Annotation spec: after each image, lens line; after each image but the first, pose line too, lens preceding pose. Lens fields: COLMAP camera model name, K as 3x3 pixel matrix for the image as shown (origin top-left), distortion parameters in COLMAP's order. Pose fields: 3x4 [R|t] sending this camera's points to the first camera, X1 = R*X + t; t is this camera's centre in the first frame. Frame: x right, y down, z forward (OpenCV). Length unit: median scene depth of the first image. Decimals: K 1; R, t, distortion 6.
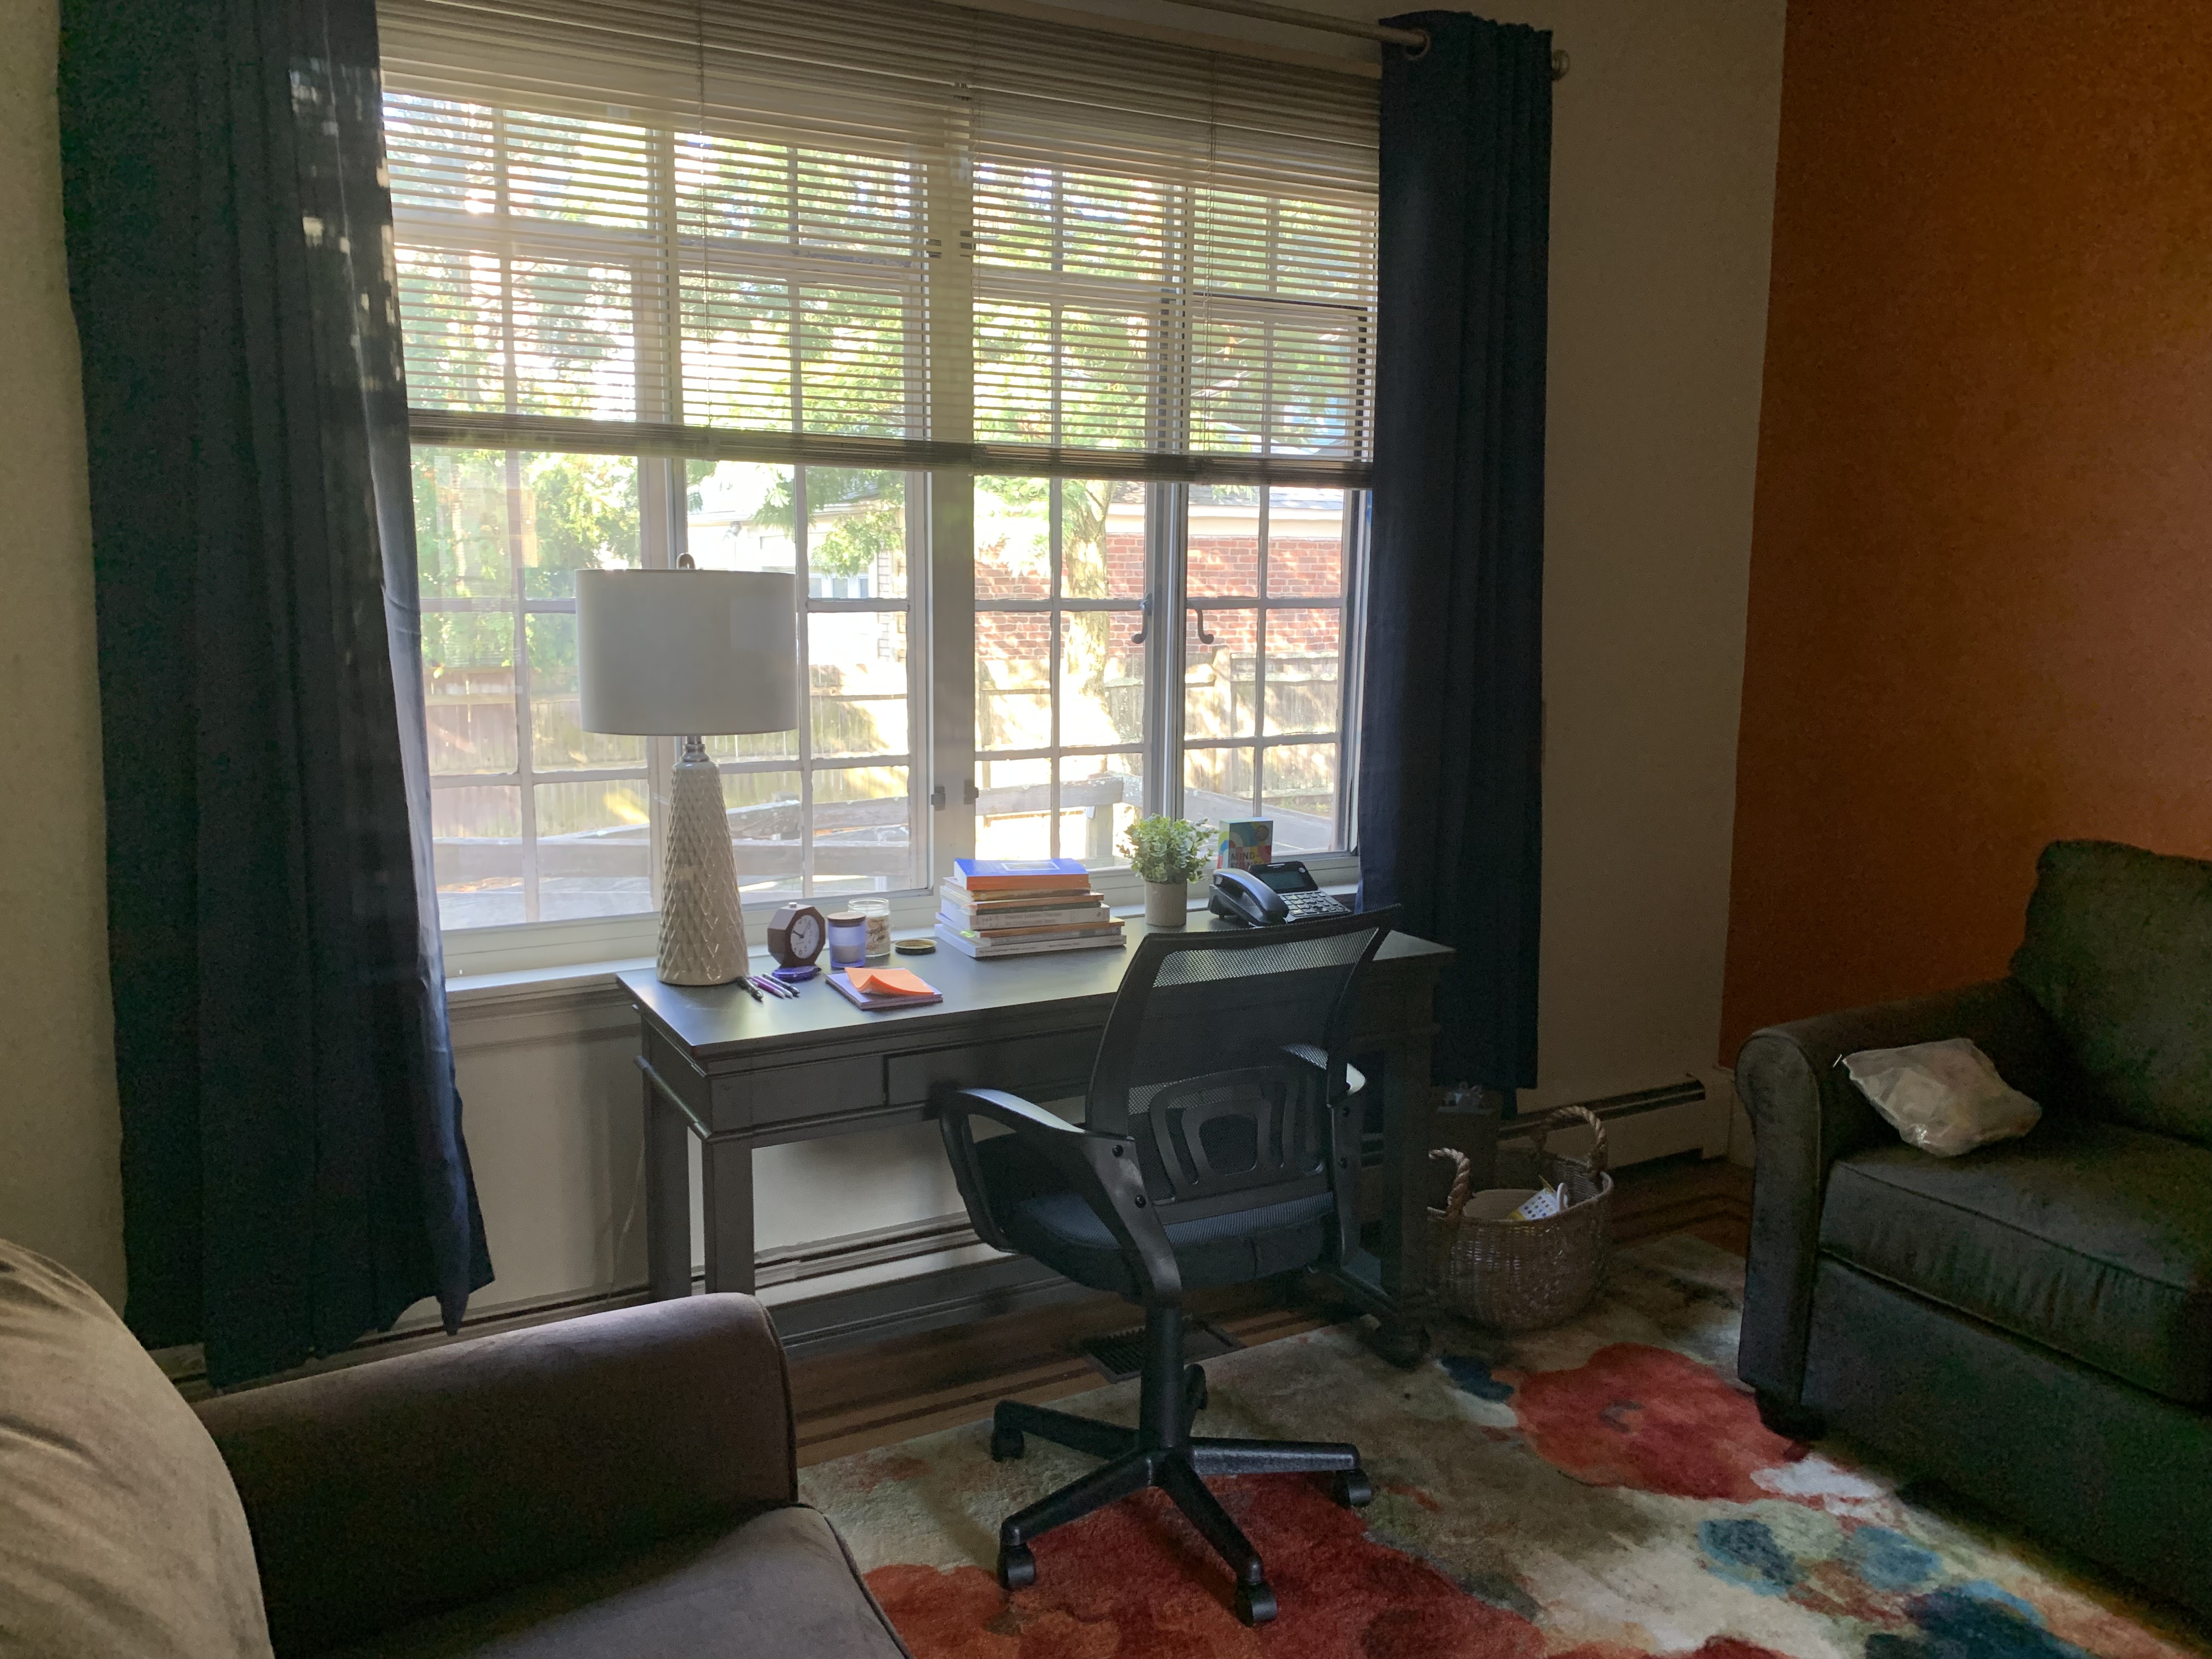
lens RADIAL K [[1692.9, 0, 1096.6], [0, 1692.9, 814.8], [0, 0, 1]] dist [0.035849, -0.023049]
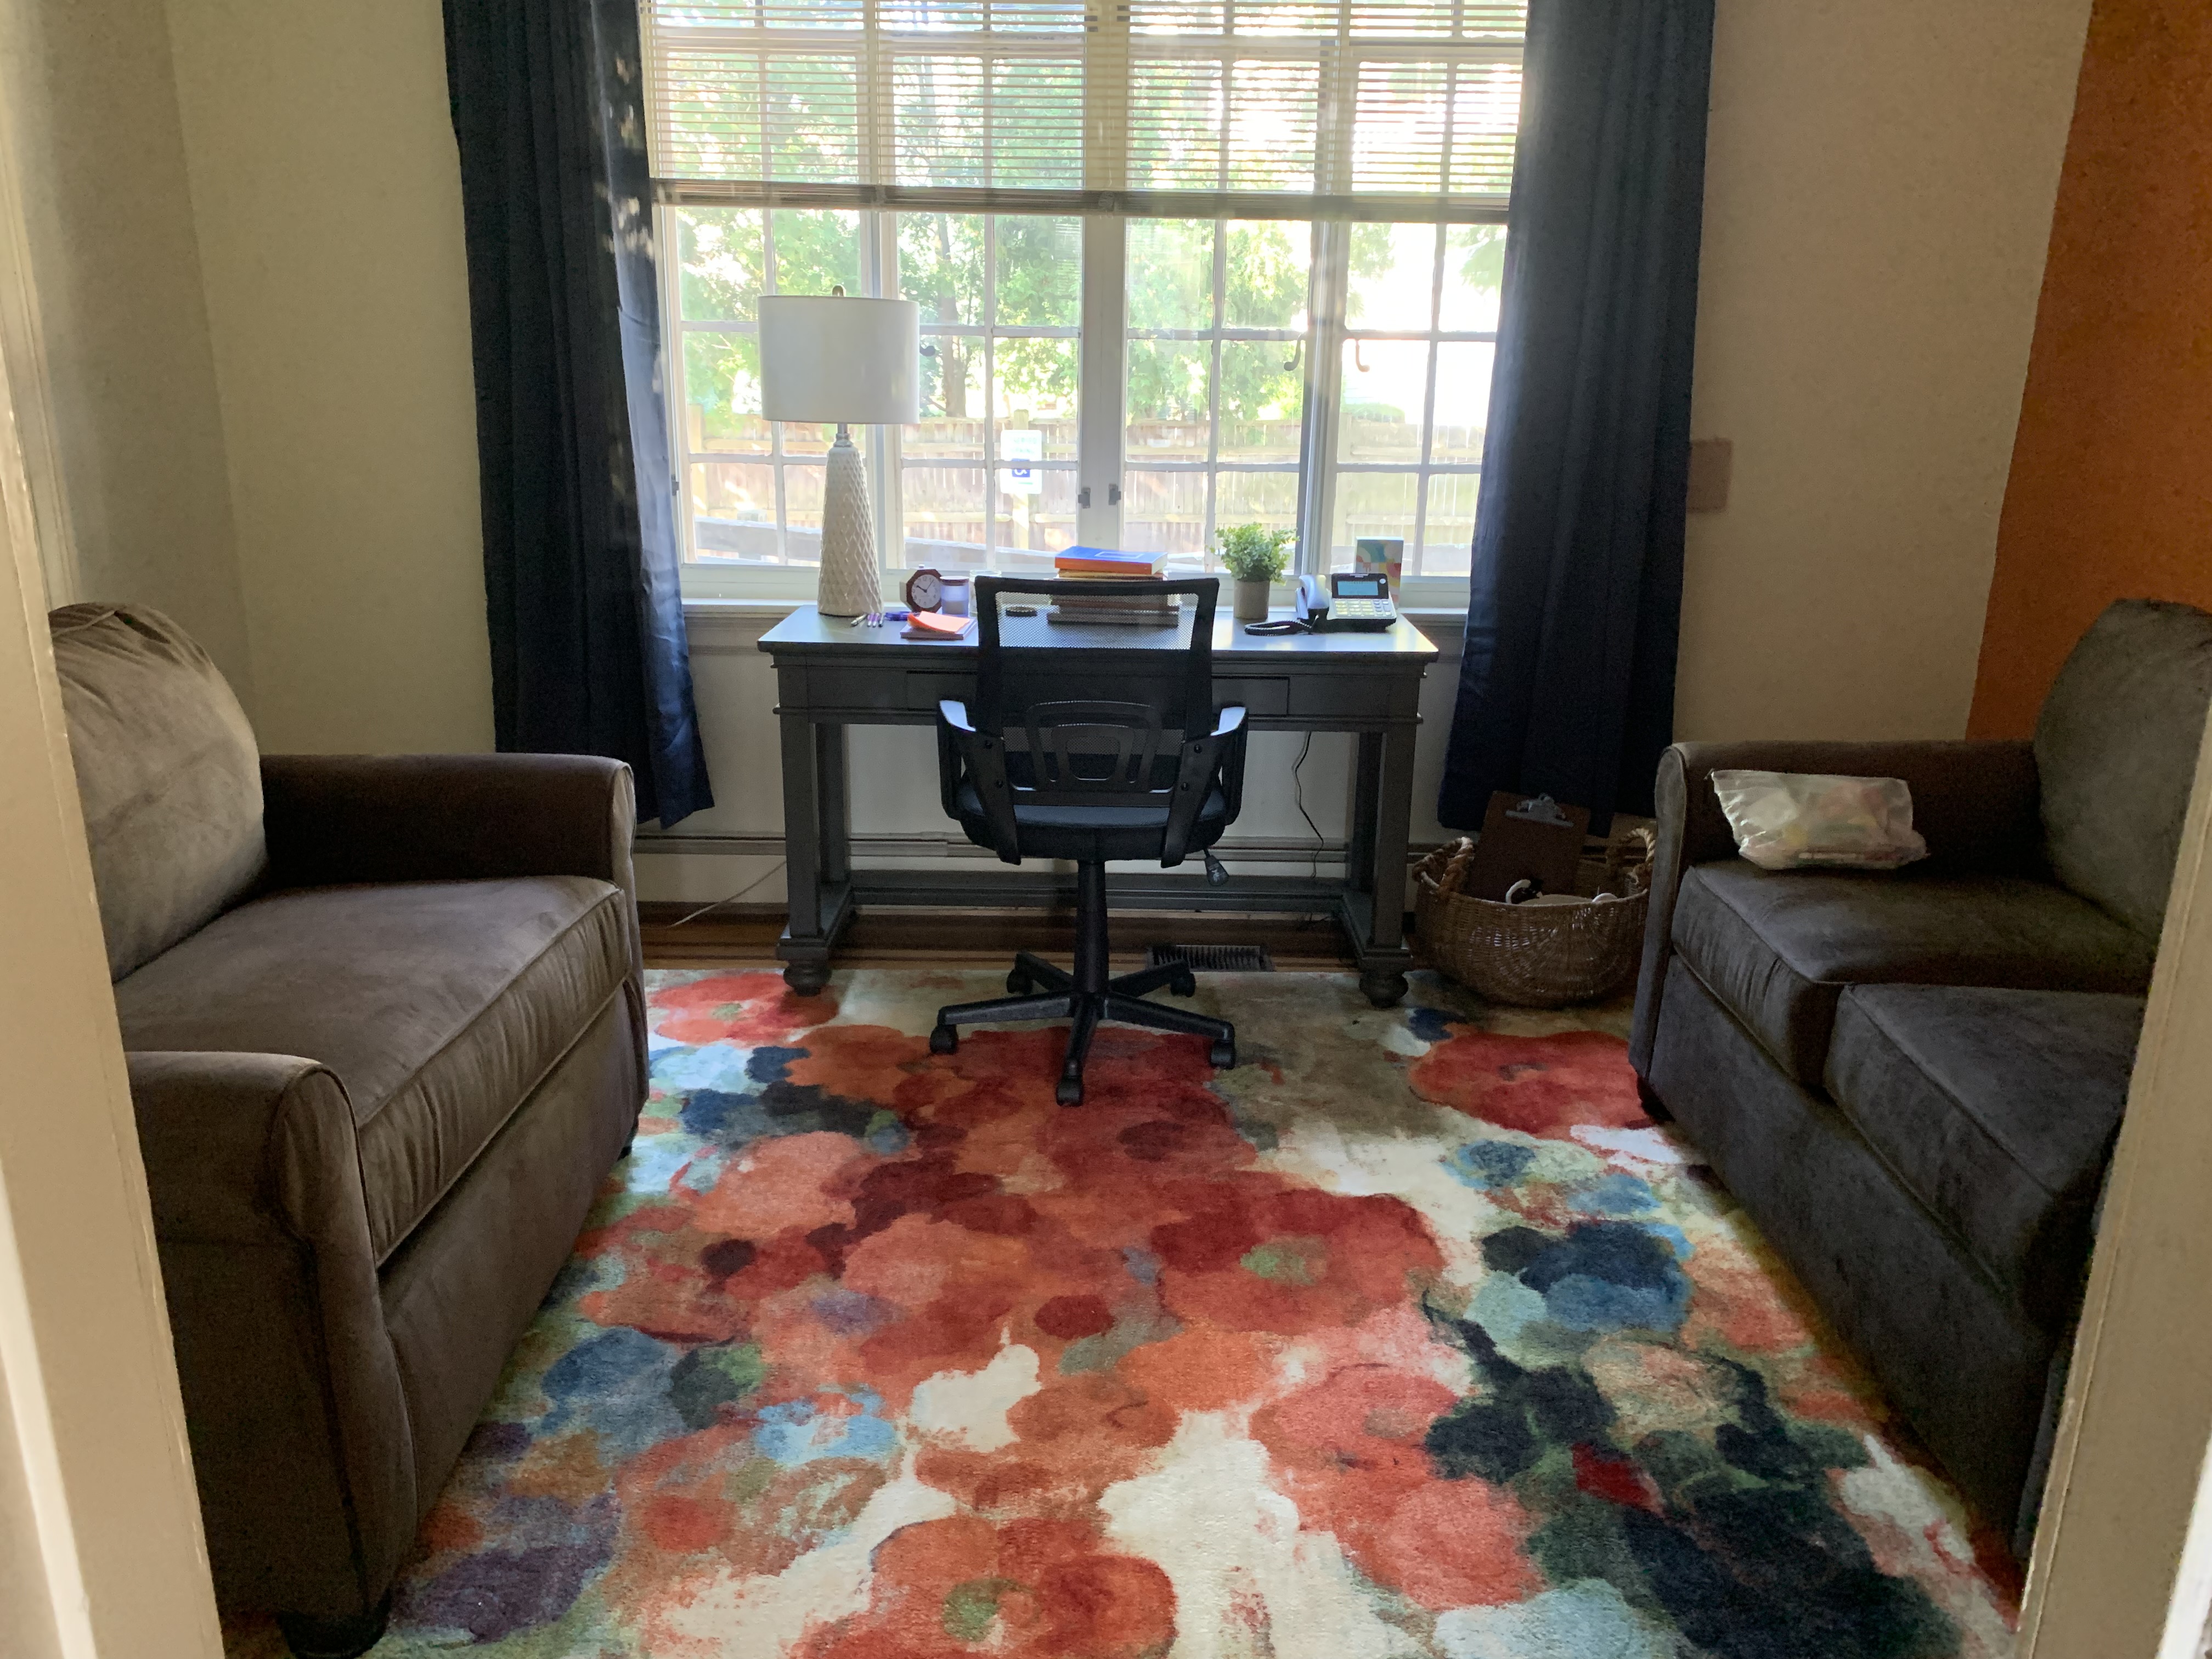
lens RADIAL K [[1692.9, 0, 1117.3], [0, 1692.9, 831.8], [0, 0, 1]] dist [0.035849, -0.023049]
pose [[0.879387, 0.139778, -0.455126, 0.586448], [-0.078545, 0.985427, 0.150879, 0.047987], [0.469583, -0.096934, 0.877551, -0.105299]]
